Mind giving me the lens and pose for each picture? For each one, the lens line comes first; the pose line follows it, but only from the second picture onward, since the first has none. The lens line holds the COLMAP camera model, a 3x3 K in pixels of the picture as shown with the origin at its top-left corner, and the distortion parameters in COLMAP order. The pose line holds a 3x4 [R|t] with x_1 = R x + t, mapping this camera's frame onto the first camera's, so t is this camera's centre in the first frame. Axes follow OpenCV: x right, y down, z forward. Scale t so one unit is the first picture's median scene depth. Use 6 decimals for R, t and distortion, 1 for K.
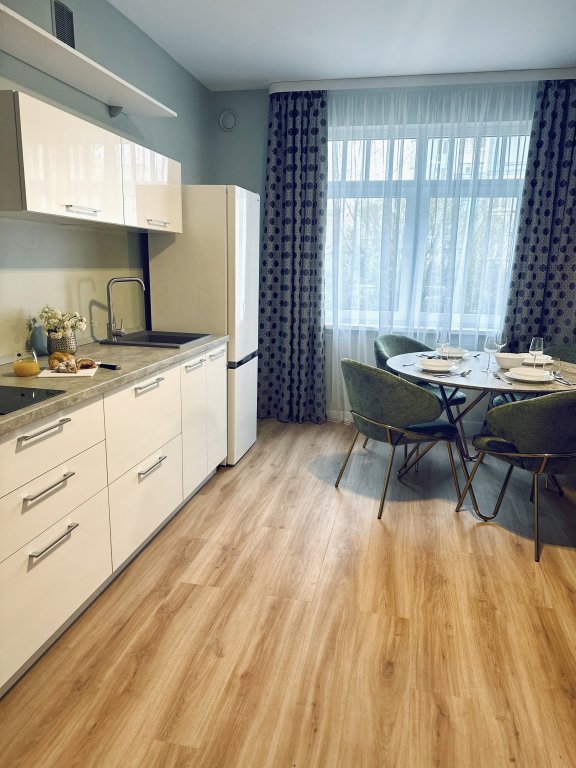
lens RADIAL K [[538.5, 0, 292.9], [0, 538.5, 388.2], [0, 0, 1]] dist [0.088906, -0.123549]
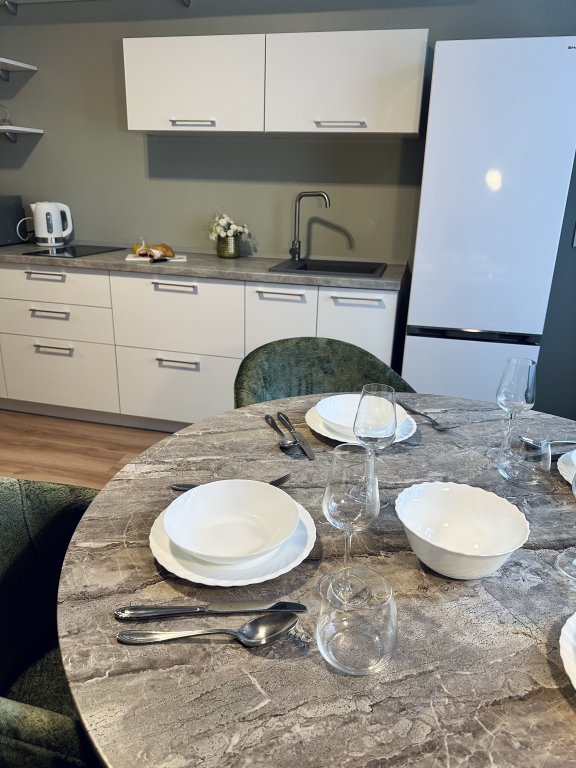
lens RADIAL K [[539.9, 0, 286.6], [0, 539.9, 385.2], [0, 0, 1]] dist [0.170743, -0.335175]
pose [[-0.034373, 0.315526, -0.948294, 0.799739], [-0.255802, 0.914470, 0.313544, -0.217502], [0.966118, 0.253353, 0.049279, 1.172680]]
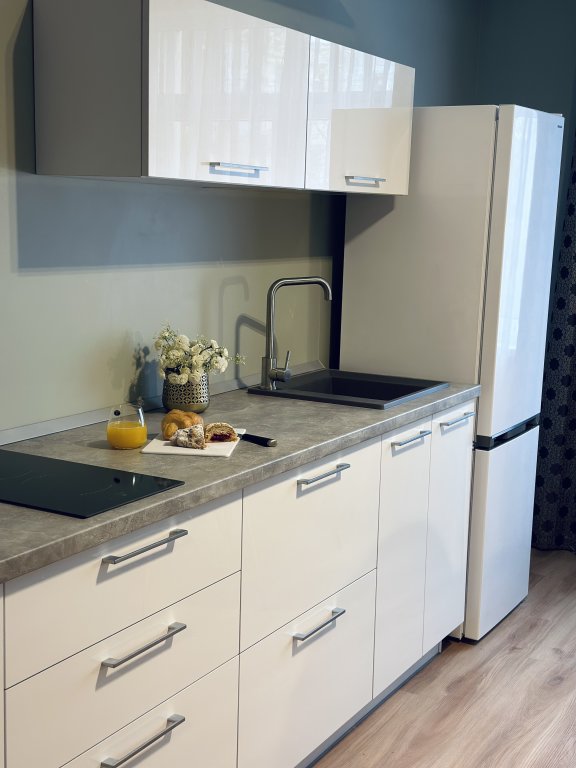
lens RADIAL K [[1066.7, 0, 288.1], [0, 1066.7, 397.4], [0, 0, 1]] dist [0.241601, -0.568712]
pose [[0.951409, 0.054500, -0.303068, 0.025784], [-0.074471, 0.995720, -0.054726, -0.022931], [0.298788, 0.074636, 0.951396, -0.051382]]
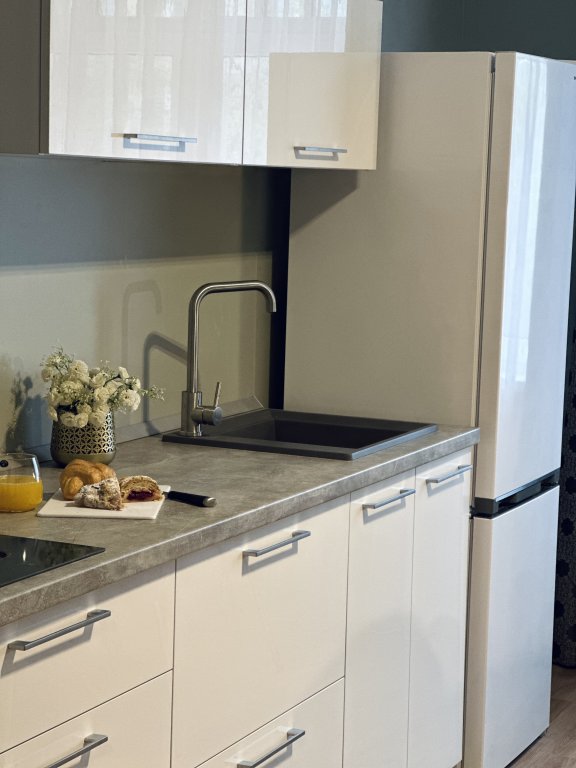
lens RADIAL K [[1684.6, 0, 288.0], [0, 1684.6, 384.0], [0, 0, 1]] dist [0.166532, 0.529640]
pose [[0.970309, 0.031497, -0.239808, 0.047045], [-0.058882, 0.992416, -0.107901, 0.008731], [0.234591, 0.118817, 0.964805, -0.246052]]
